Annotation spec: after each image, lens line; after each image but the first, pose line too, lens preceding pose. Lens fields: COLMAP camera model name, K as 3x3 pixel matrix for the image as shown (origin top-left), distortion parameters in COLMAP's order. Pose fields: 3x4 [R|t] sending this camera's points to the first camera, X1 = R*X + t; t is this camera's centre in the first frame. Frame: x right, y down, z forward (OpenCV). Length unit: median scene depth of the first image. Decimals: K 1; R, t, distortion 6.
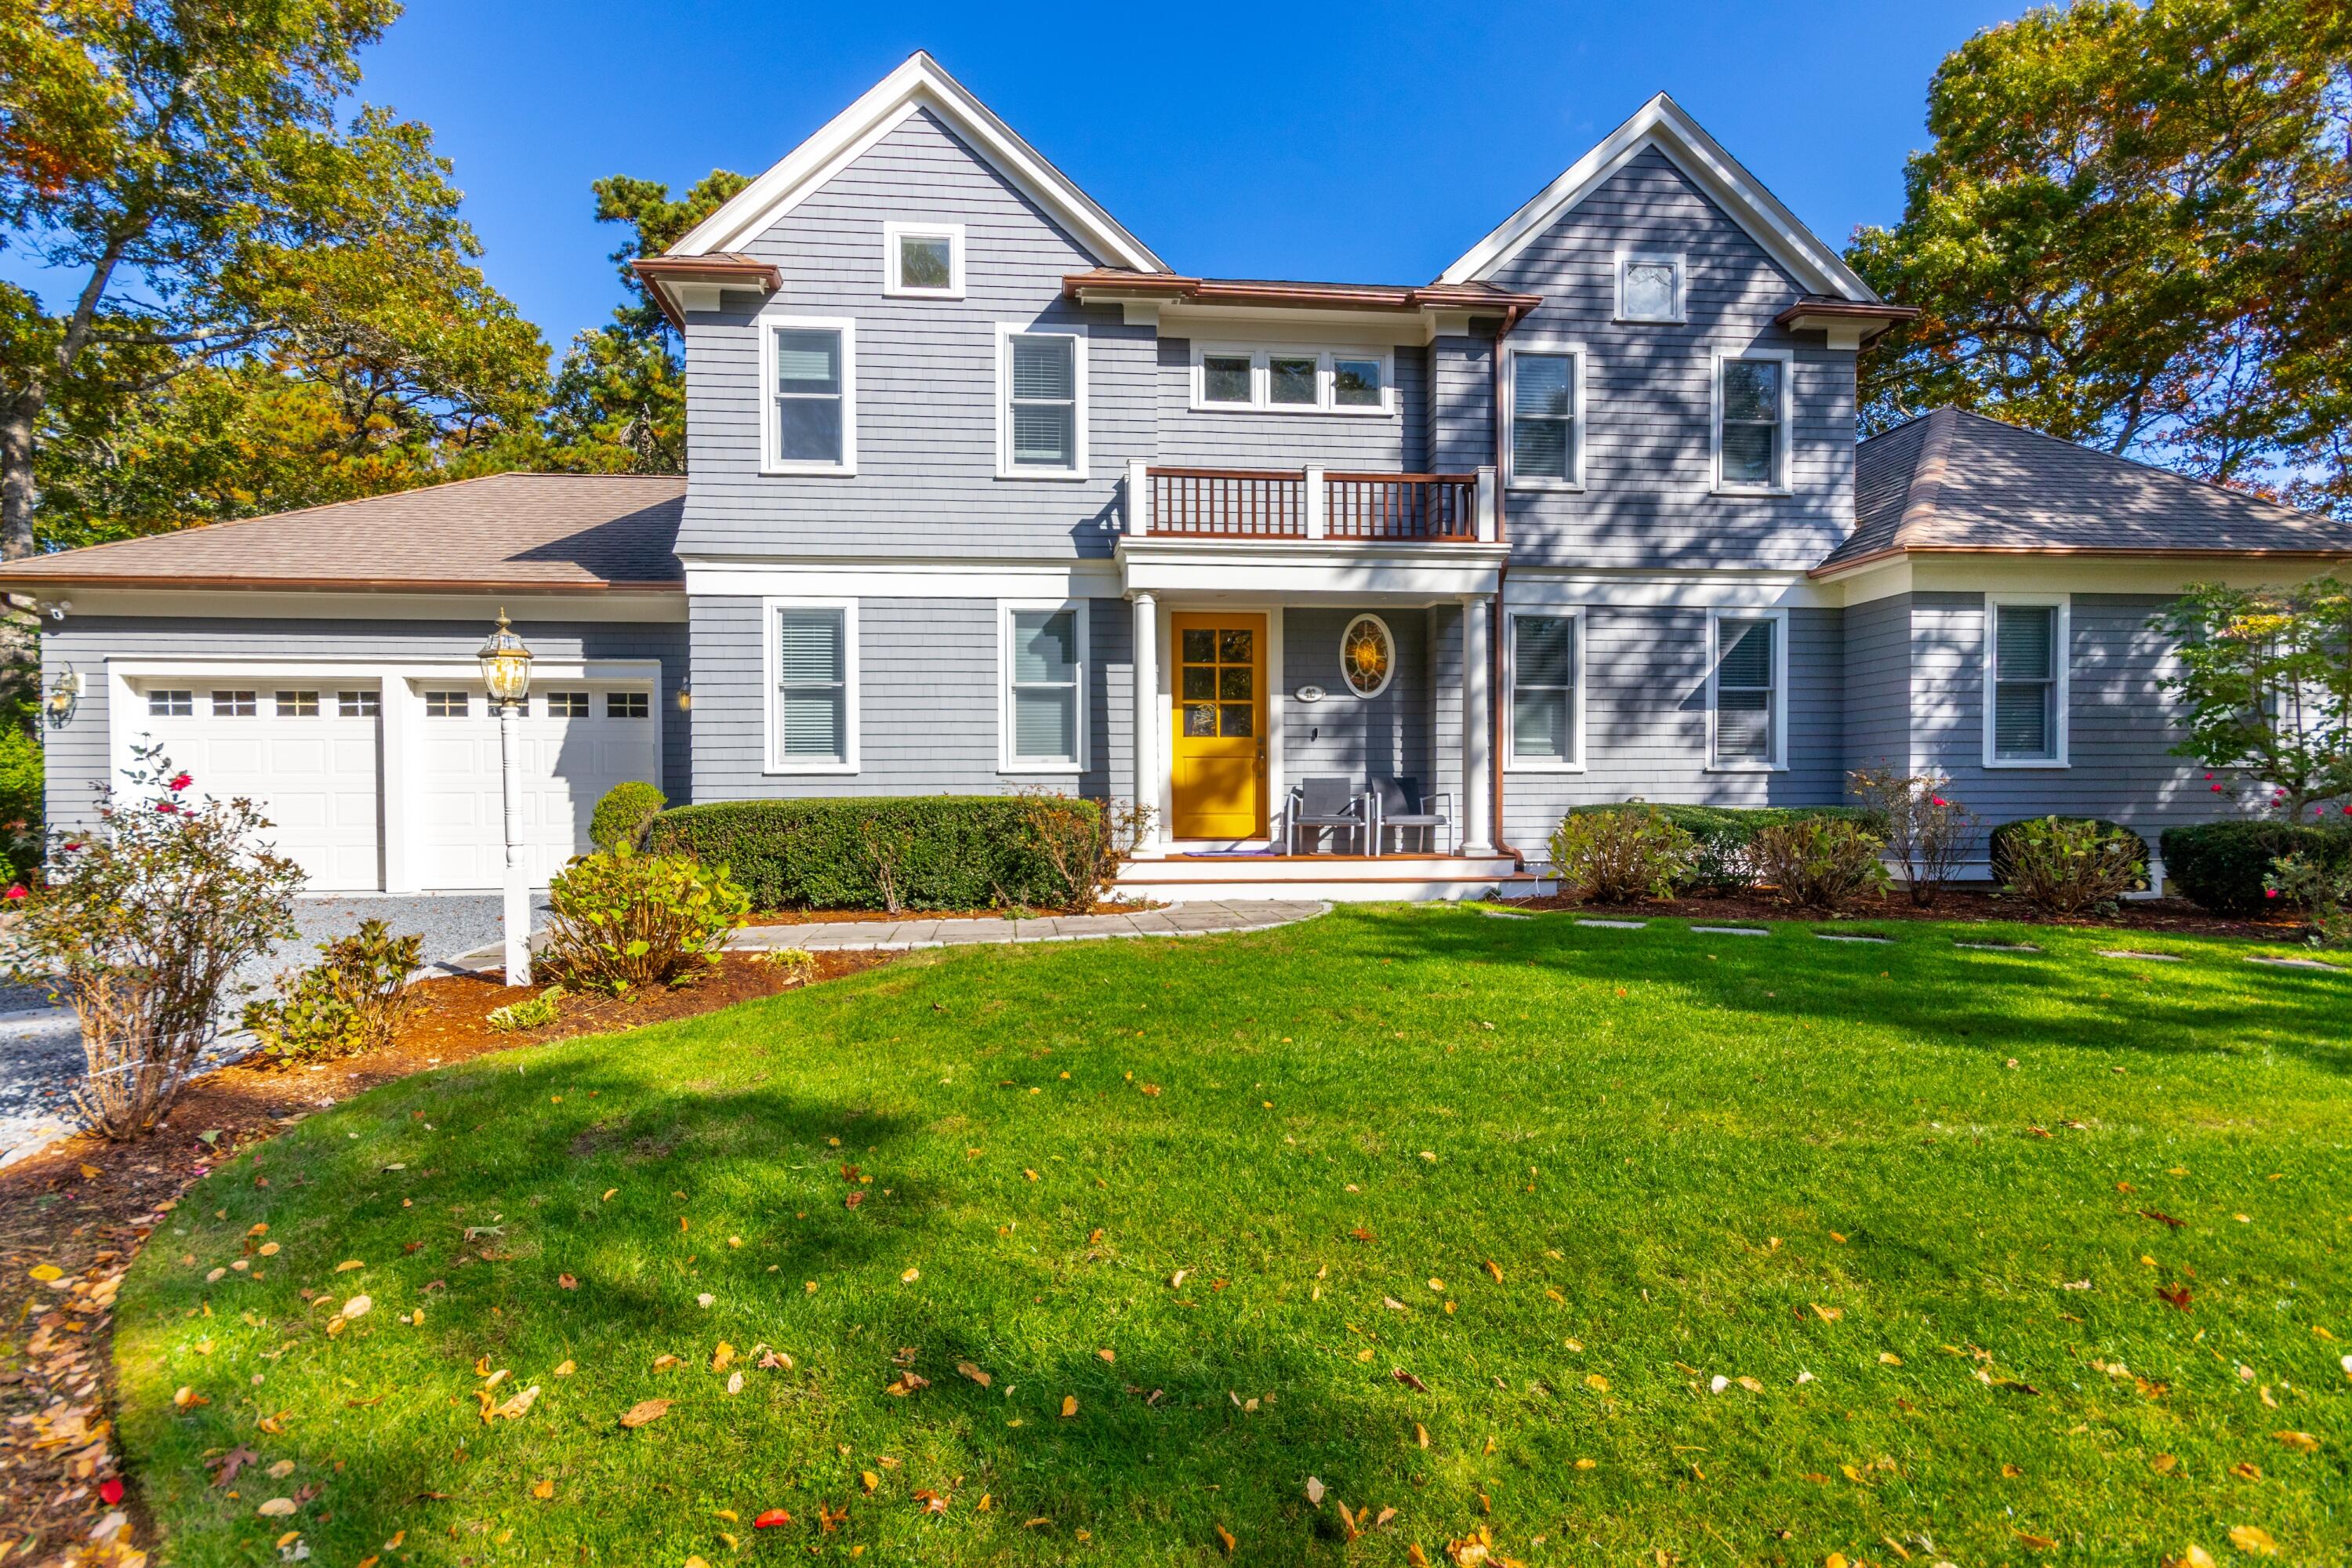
lens RADIAL K [[1072.8, 0, 1171.7], [0, 1072.8, 793.8], [0, 0, 1]] dist [0.004248, 0.000209]
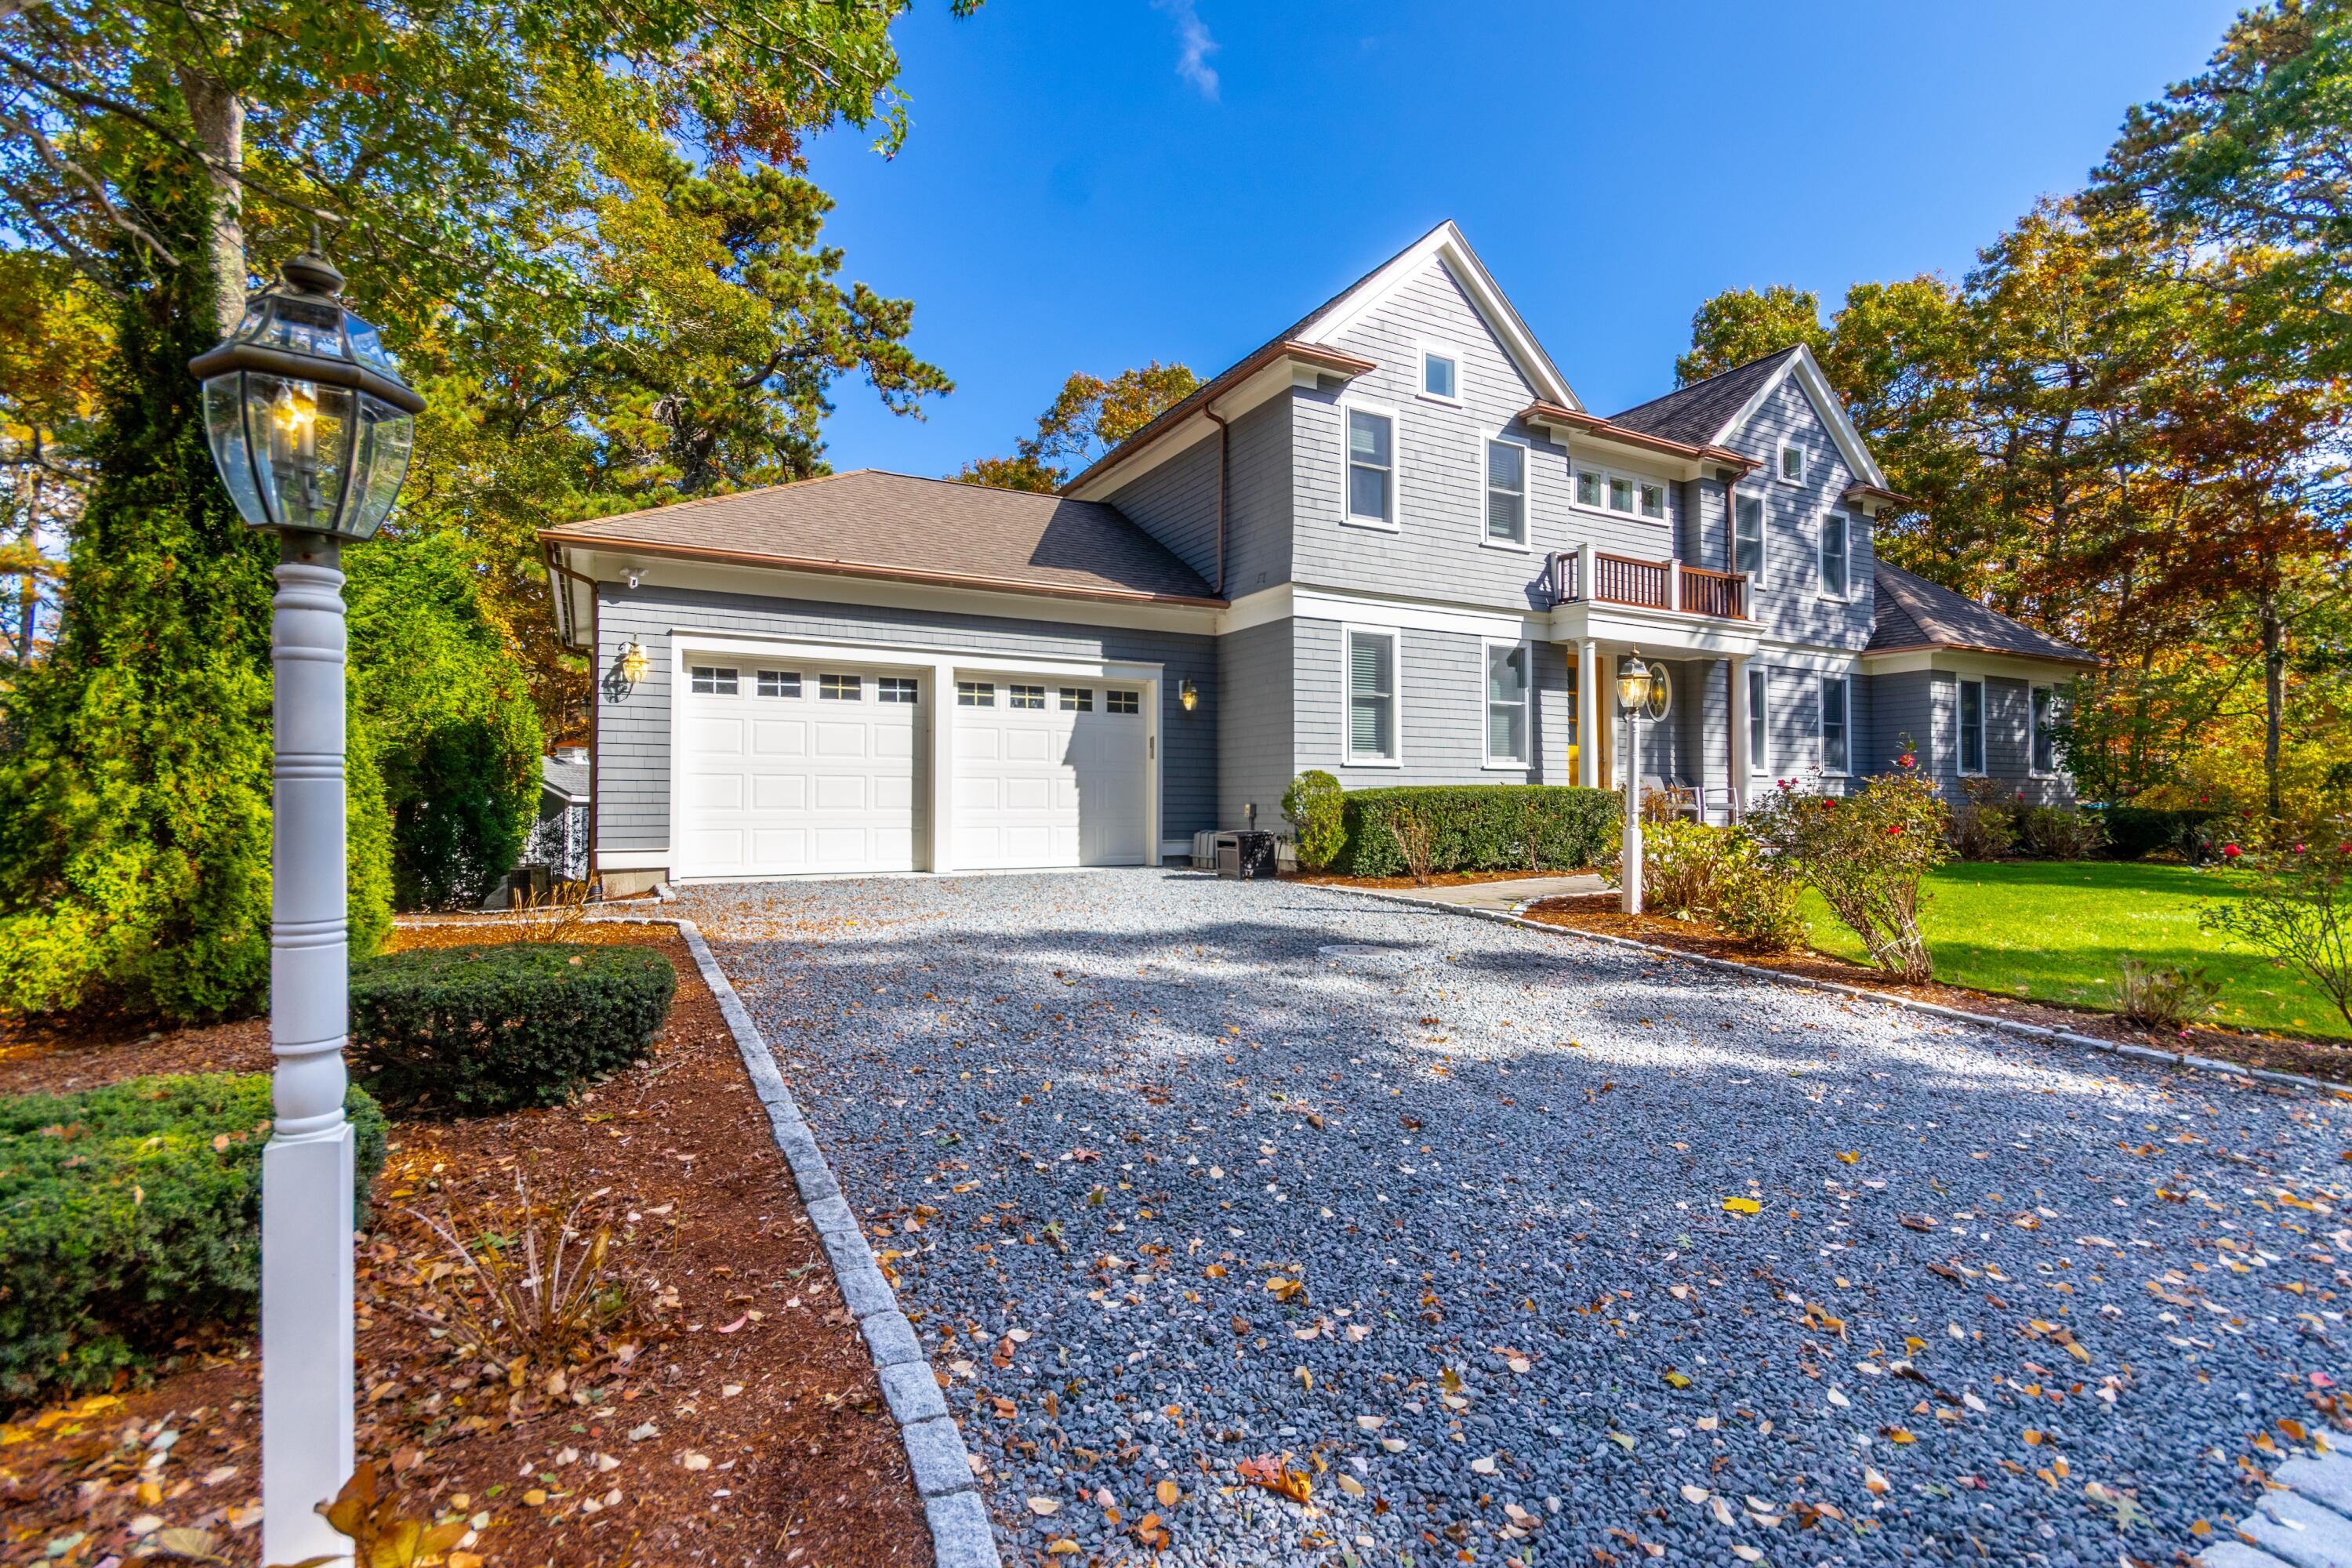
lens RADIAL K [[1035.0, 0, 1244.3], [0, 1035.0, 767.1], [0, 0, 1]] dist [-0.001844, 0.000179]
pose [[0.914041, 0.019053, 0.405174, -0.927340], [-0.008007, 0.999549, -0.028941, 0.016846], [-0.405543, 0.023209, 0.913781, -0.035921]]
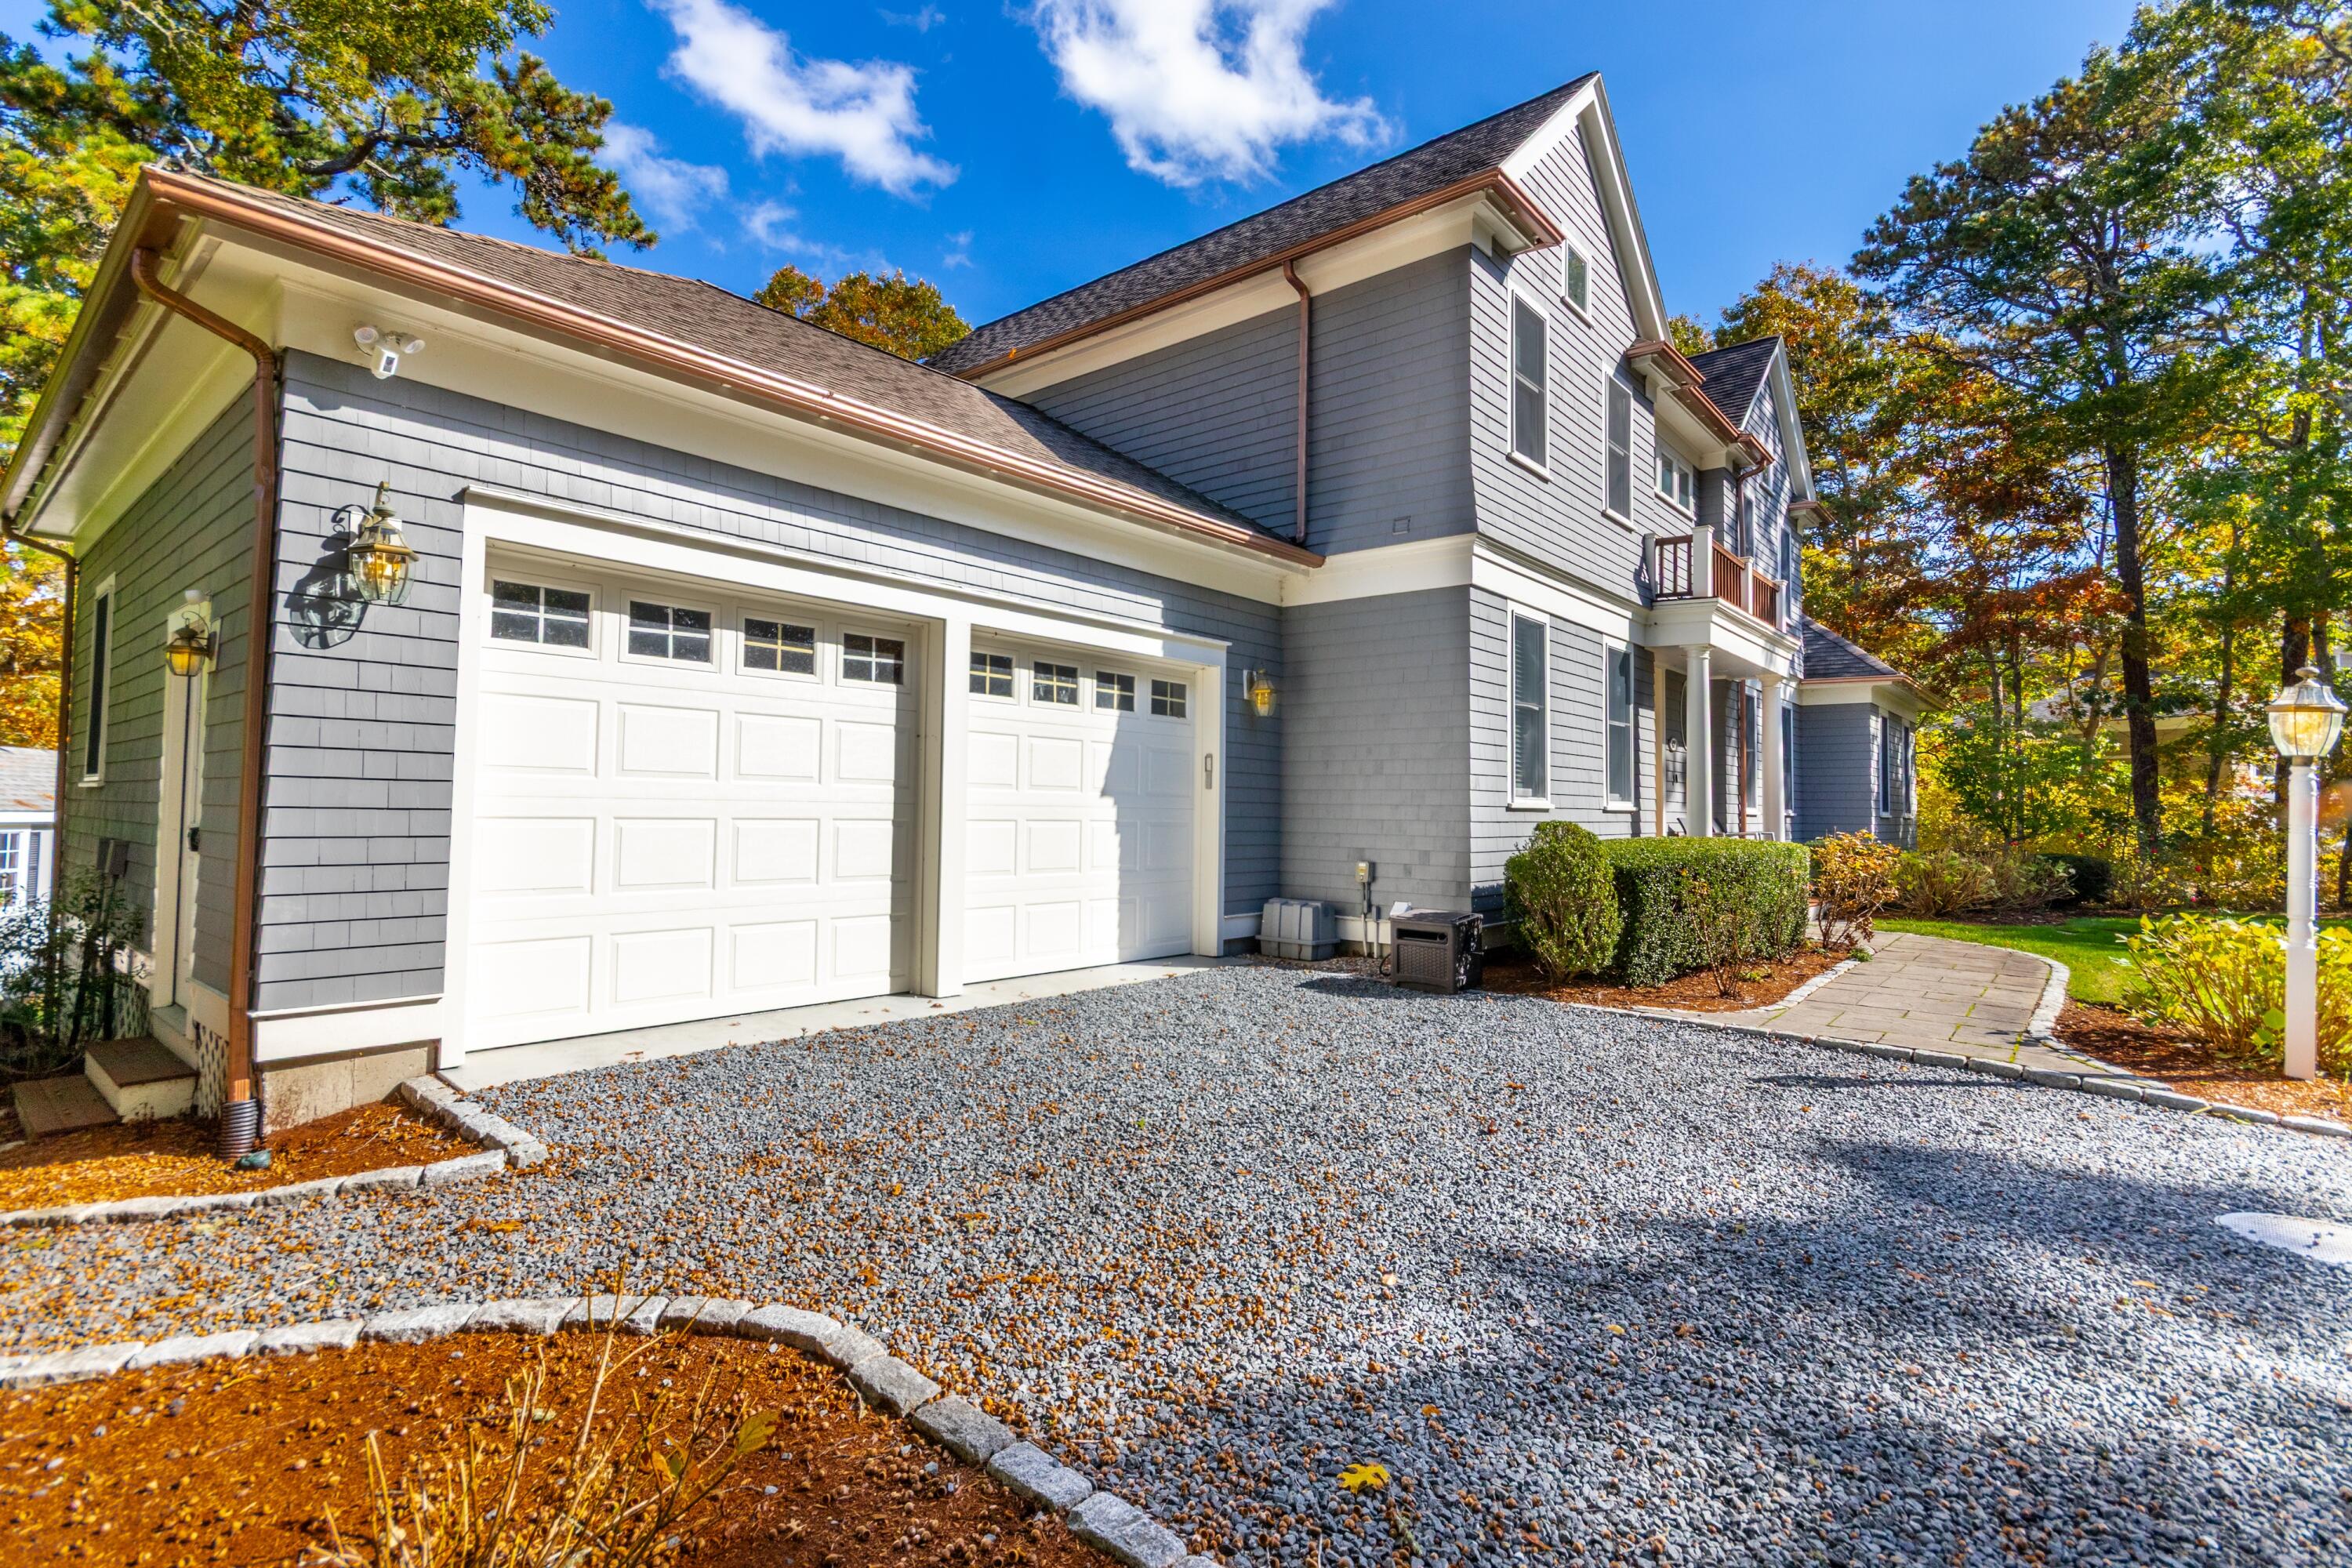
lens RADIAL K [[1074.5, 0, 1179.9], [0, 1074.5, 749.9], [0, 0, 1]] dist [-0.000630, -0.000146]
pose [[0.737915, 0.054731, 0.672671, -1.097504], [-0.025404, 0.998252, -0.053354, -0.012563], [-0.674416, 0.022282, 0.738016, 0.530453]]
